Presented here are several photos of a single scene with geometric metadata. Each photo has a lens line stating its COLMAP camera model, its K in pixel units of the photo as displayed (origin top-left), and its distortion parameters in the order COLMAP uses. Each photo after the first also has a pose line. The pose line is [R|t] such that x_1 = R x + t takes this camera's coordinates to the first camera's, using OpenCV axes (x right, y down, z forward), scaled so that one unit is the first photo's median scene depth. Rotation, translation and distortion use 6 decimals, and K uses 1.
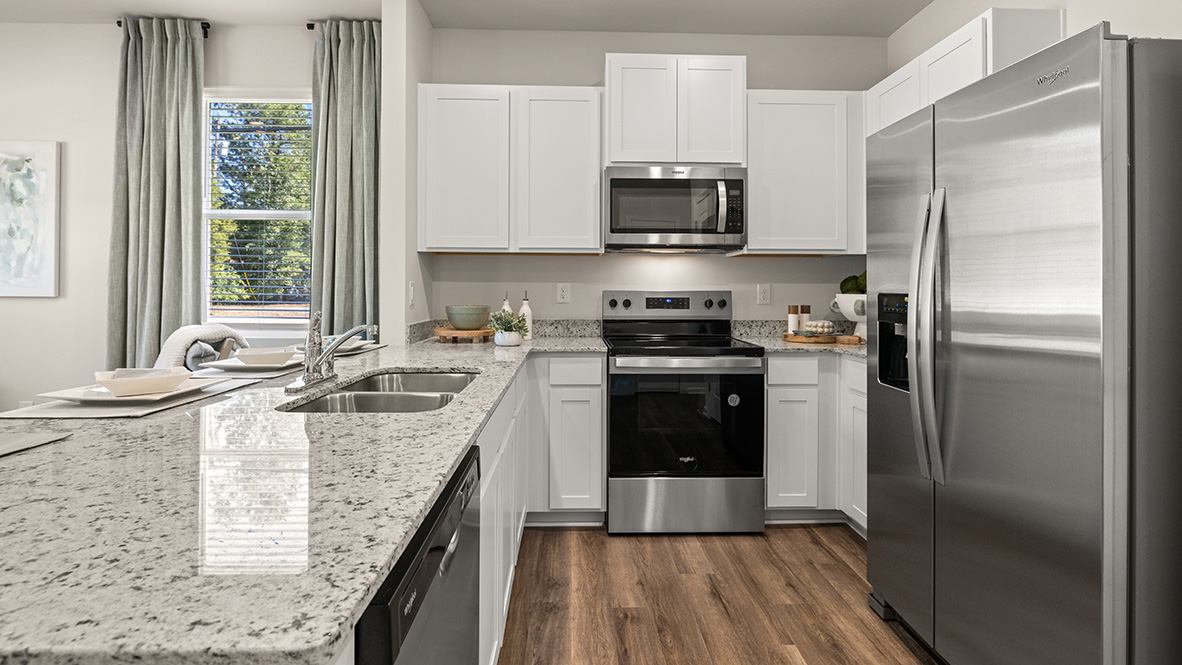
lens RADIAL K [[661.2, 0, 589.9], [0, 661.2, 285.0], [0, 0, 1]] dist [0.001744, 0.001449]
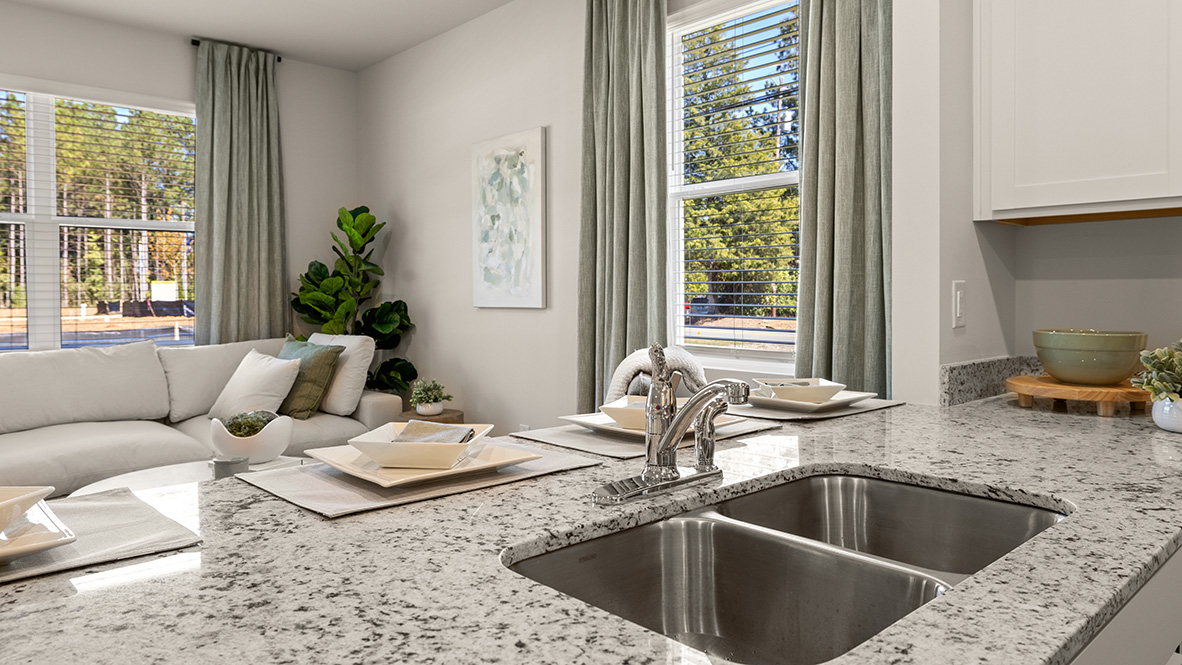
lens RADIAL K [[778.2, 0, 589.5], [0, 778.2, 307.6], [0, 0, 1]] dist [0.003769, 0.000596]
pose [[0.658094, 0.003341, -0.752928, -0.006099], [0.012199, 0.999812, 0.015098, 0.002739], [0.752837, -0.019121, 0.657930, 0.383535]]
